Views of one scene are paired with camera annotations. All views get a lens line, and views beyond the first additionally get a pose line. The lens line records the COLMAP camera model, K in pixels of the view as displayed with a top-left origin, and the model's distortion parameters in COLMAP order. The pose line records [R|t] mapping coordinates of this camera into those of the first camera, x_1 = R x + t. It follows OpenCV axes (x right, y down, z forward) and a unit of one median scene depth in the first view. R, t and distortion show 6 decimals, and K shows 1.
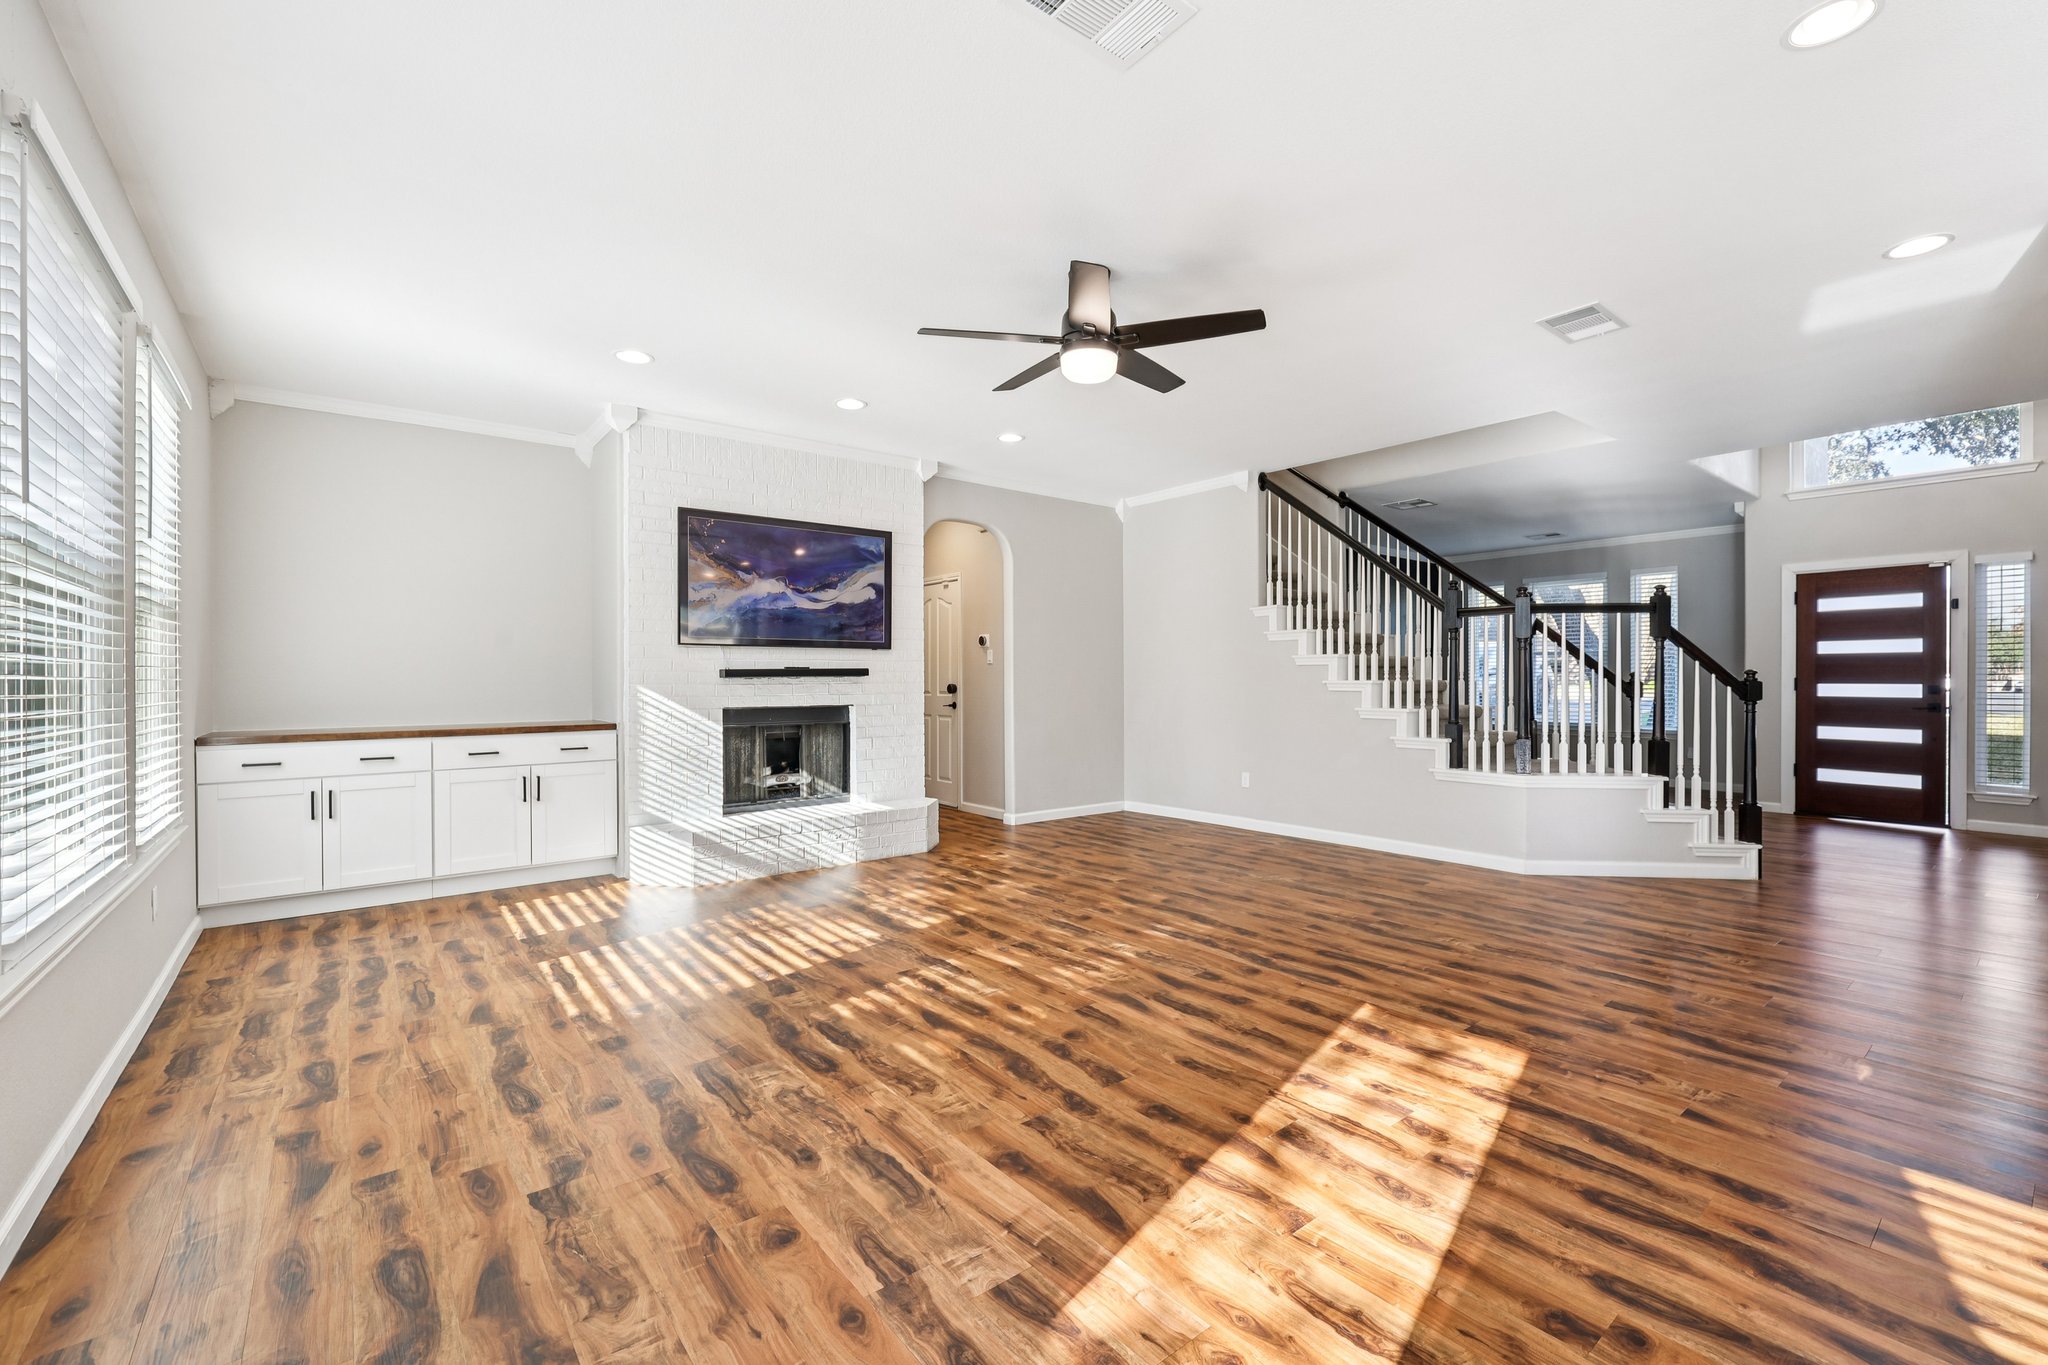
lens RADIAL K [[873.5, 0, 1030.6], [0, 873.5, 684.5], [0, 0, 1]] dist [-0.002129, -0.000036]
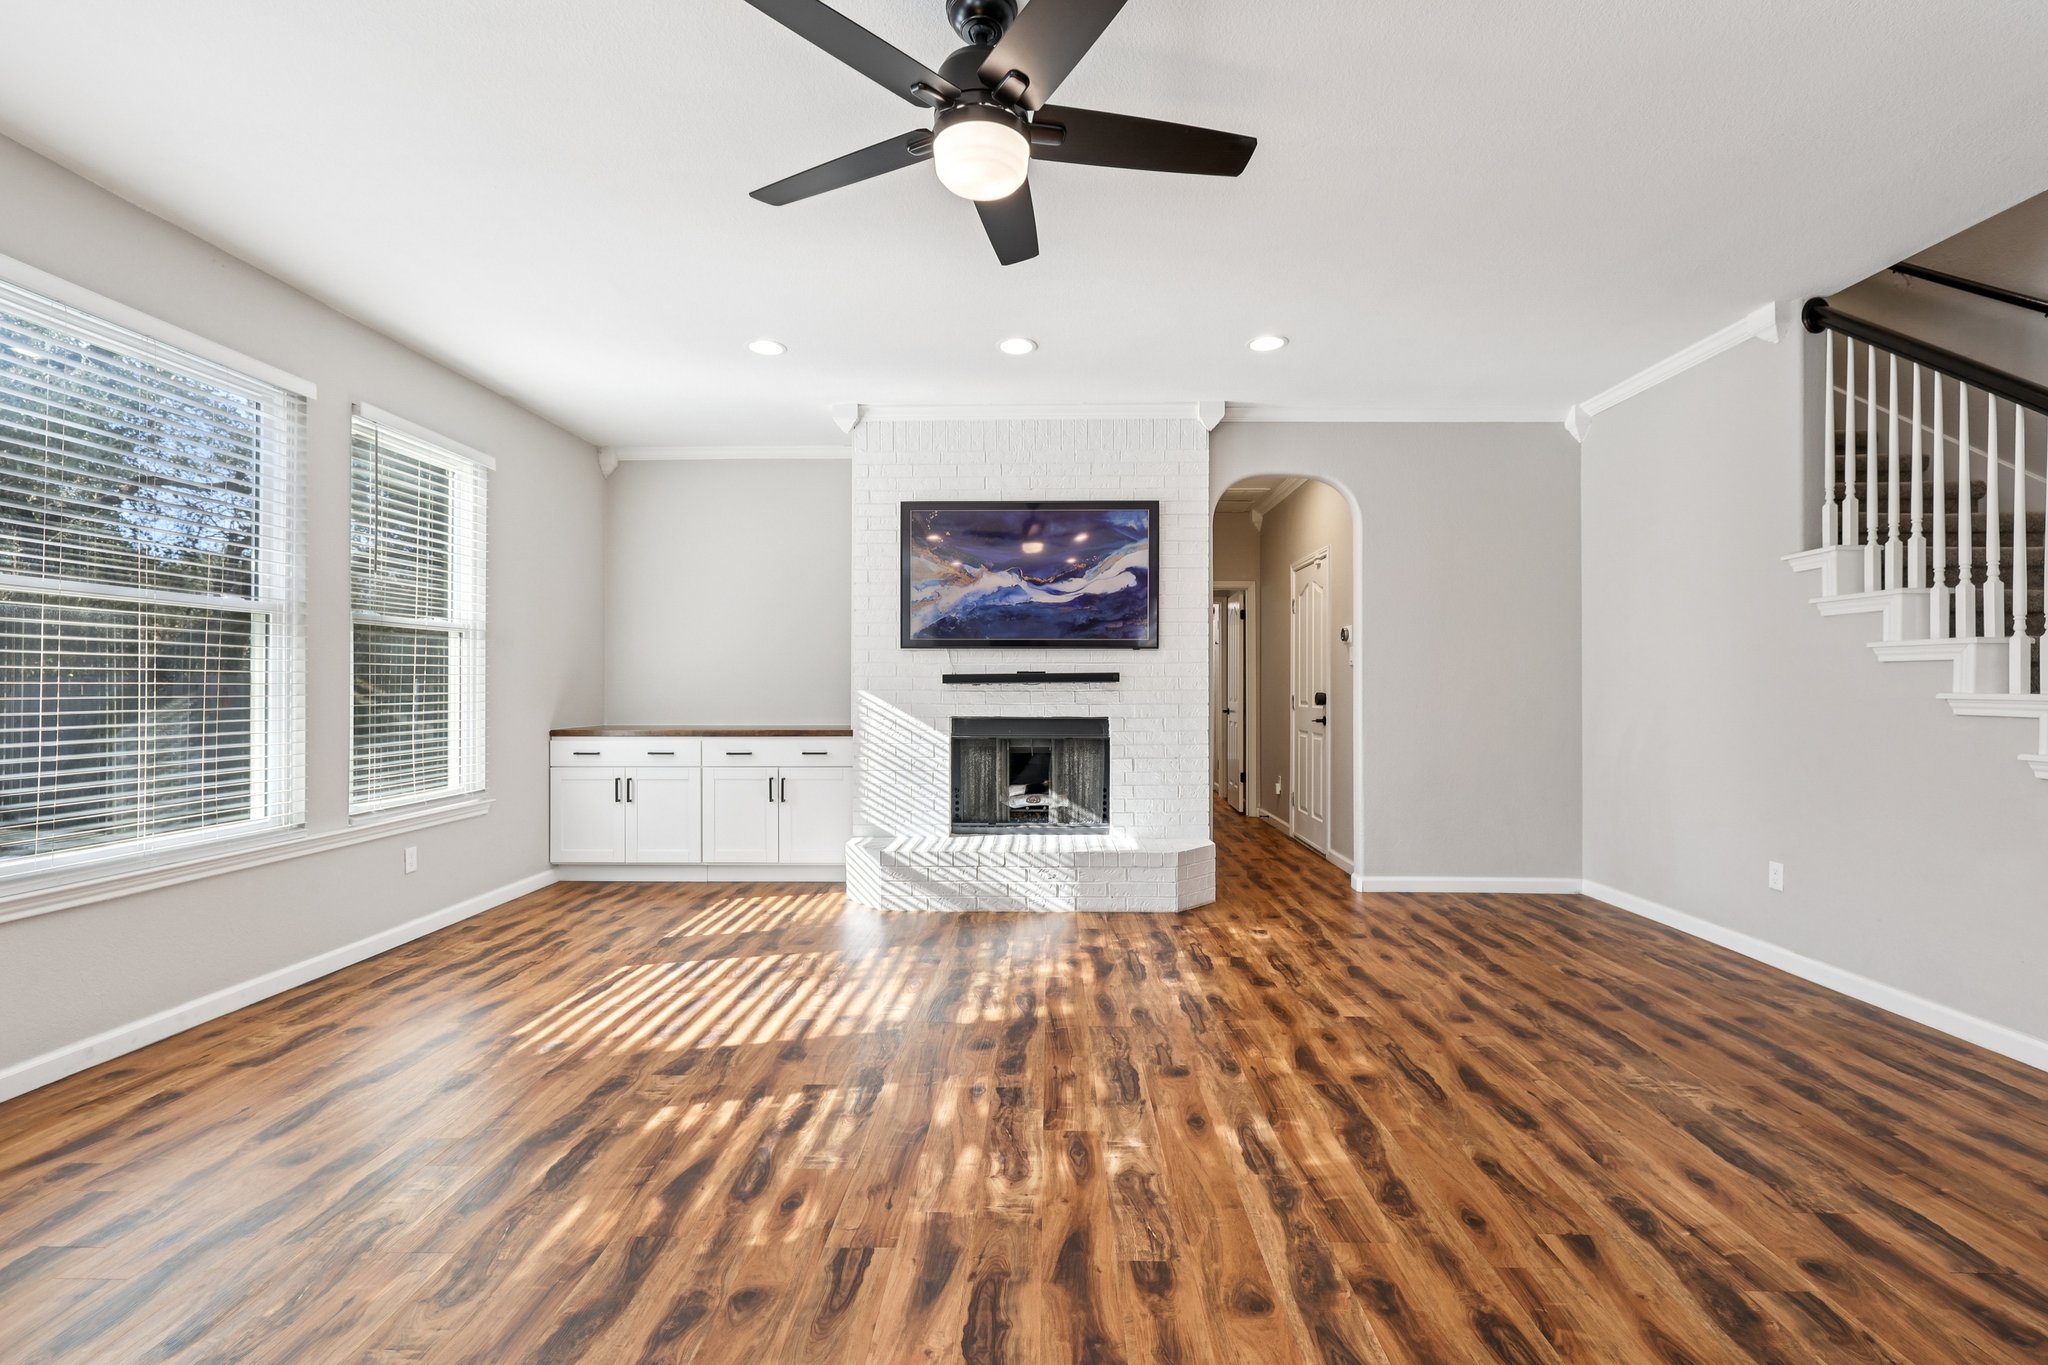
lens RADIAL K [[878.2, 0, 1026.6], [0, 878.2, 681.5], [0, 0, 1]] dist [0.001856, 0.000273]
pose [[0.764878, 0.001022, -0.644175, 0.316607], [-0.008093, 0.999935, -0.008024, -0.003318], [0.644125, 0.011350, 0.764836, 0.373041]]
